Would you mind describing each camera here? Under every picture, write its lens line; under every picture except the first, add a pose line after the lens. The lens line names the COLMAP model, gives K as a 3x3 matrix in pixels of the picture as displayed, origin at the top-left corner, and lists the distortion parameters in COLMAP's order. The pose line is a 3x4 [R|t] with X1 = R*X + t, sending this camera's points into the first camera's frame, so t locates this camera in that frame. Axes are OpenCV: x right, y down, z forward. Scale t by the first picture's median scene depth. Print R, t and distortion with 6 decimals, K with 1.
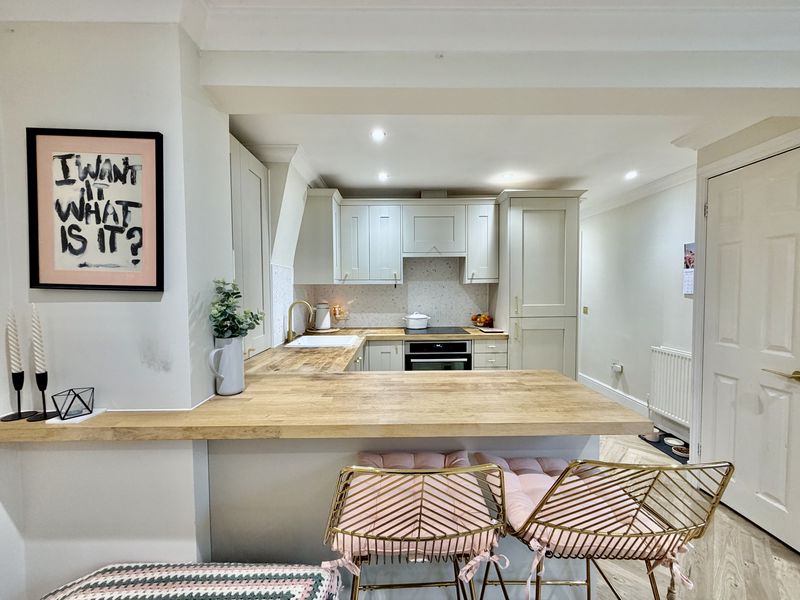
lens RADIAL K [[319.1, 0, 399.1], [0, 319.1, 301.4], [0, 0, 1]] dist [0.000873, 0.000278]
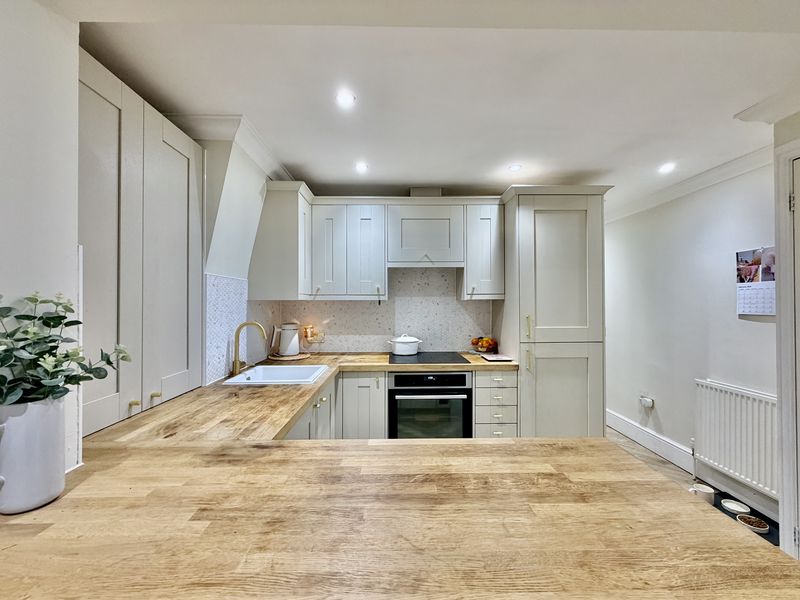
lens RADIAL K [[319.1, 0, 399.2], [0, 319.1, 301.4], [0, 0, 1]] dist [0.000873, 0.000278]
pose [[0.999973, 0.004658, 0.005662, 0.040799], [-0.004388, 0.998899, -0.046707, -0.014610], [-0.005874, 0.046681, 0.998893, 0.203675]]
